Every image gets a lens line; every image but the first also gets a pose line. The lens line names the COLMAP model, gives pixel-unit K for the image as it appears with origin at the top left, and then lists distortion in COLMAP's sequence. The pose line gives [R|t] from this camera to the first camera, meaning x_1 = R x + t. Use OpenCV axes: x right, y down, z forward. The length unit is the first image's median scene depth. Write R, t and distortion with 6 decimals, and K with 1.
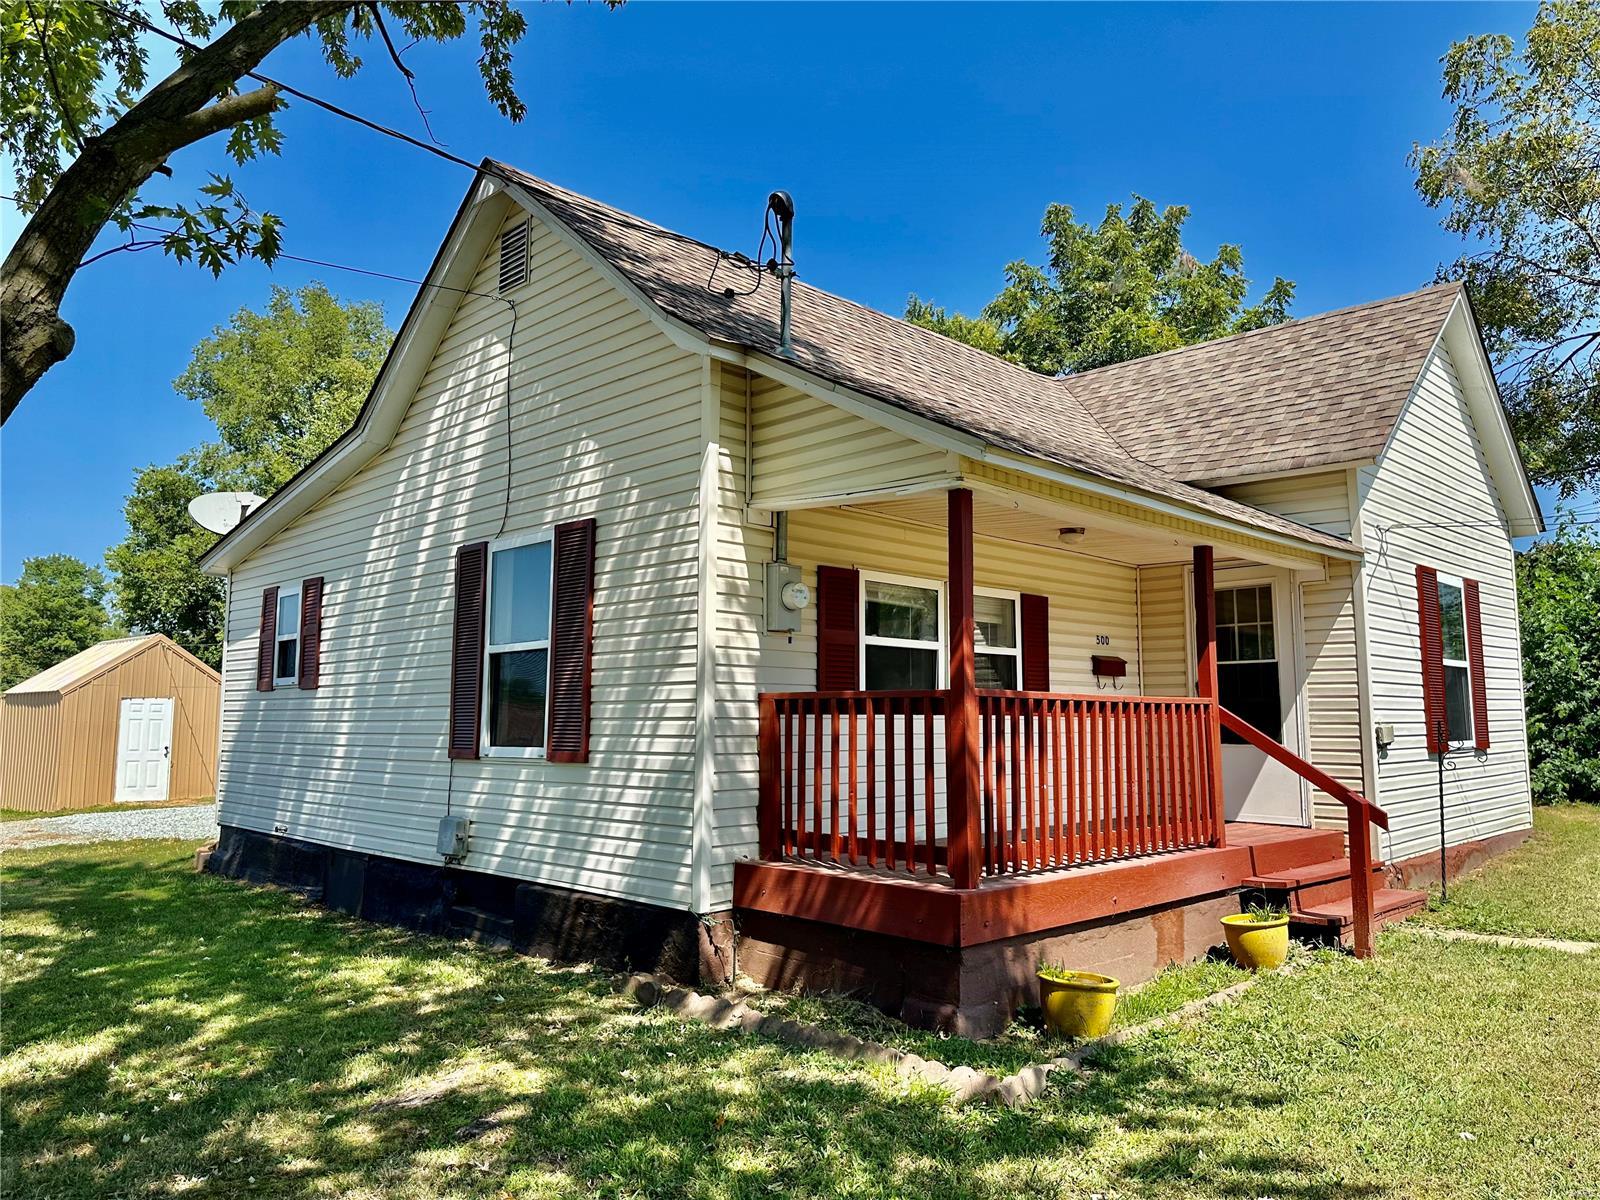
lens RADIAL K [[1119.9, 0, 800.0], [0, 1119.9, 600.0], [0, 0, 1]] dist [0.050531, -0.002585]
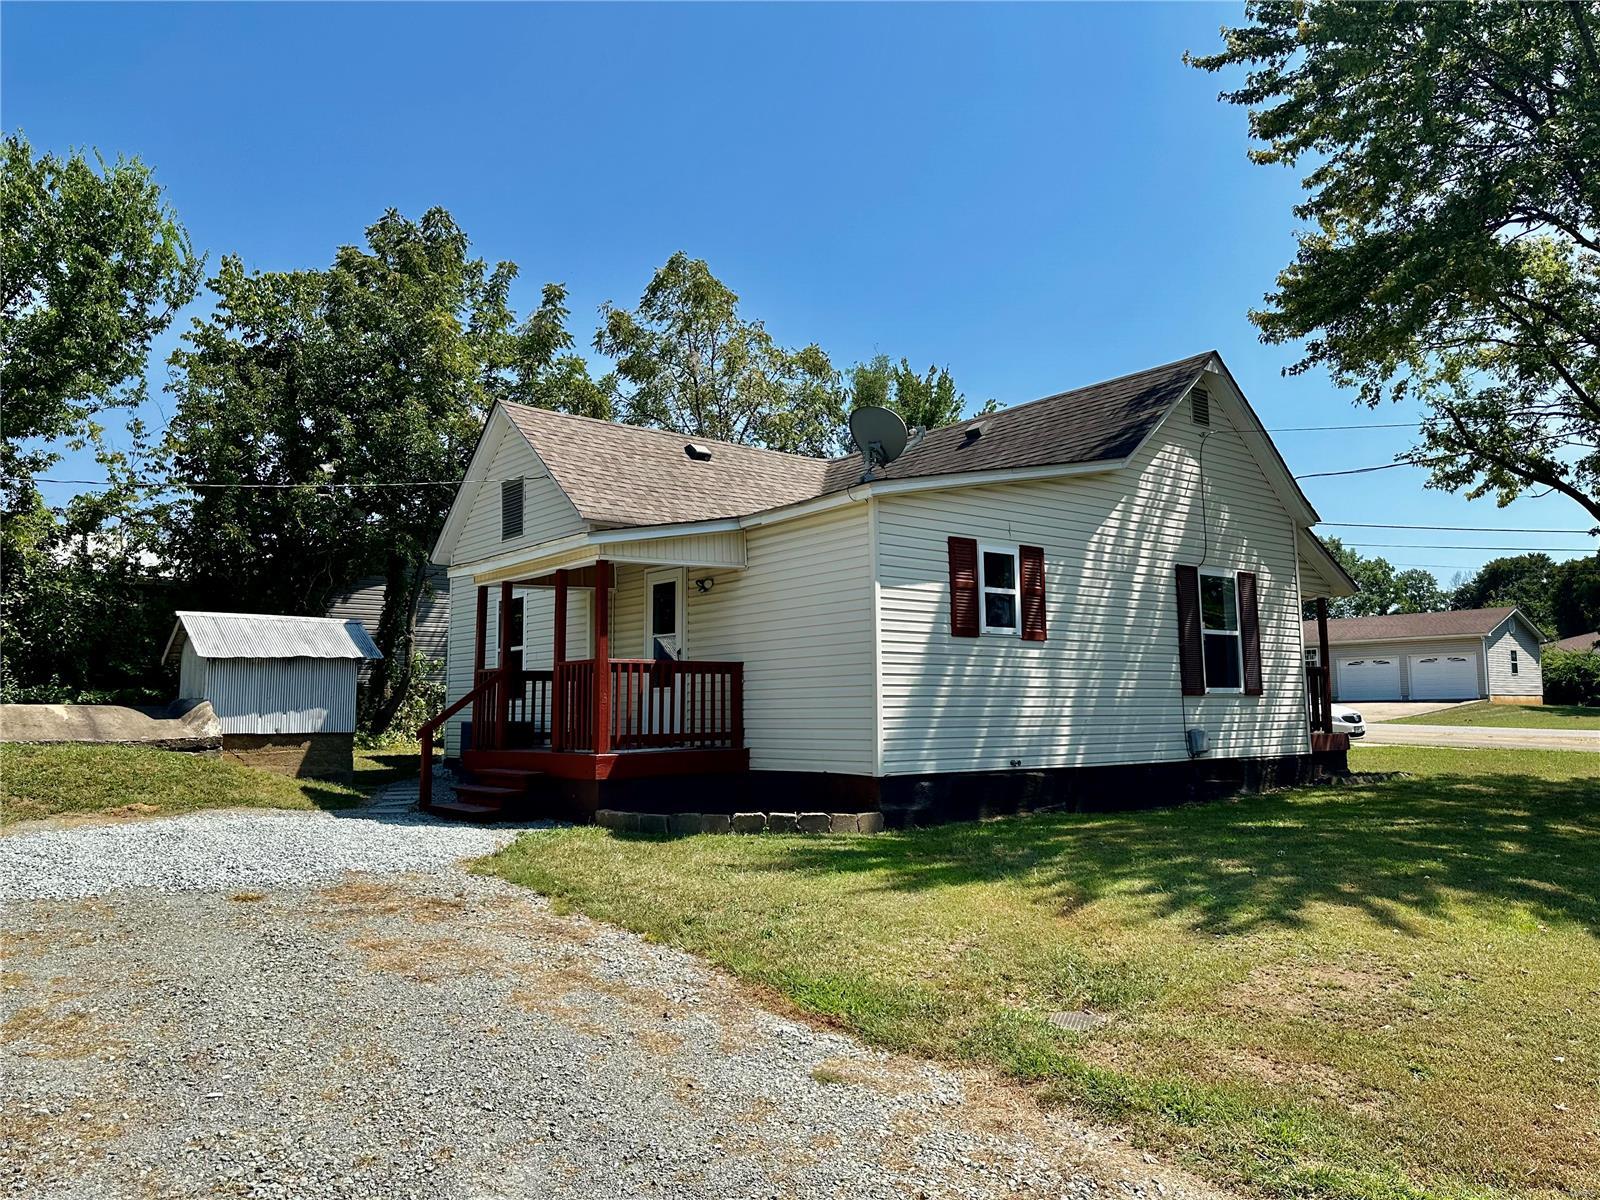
lens RADIAL K [[1119.9, 0, 800.0], [0, 1119.9, 600.0], [0, 0, 1]] dist [0.050531, -0.002585]
pose [[0.110479, 0.097739, 0.989061, -2.130594], [-0.098342, 0.991344, -0.086979, 0.214489], [-0.989001, -0.087656, 0.119134, 1.463097]]
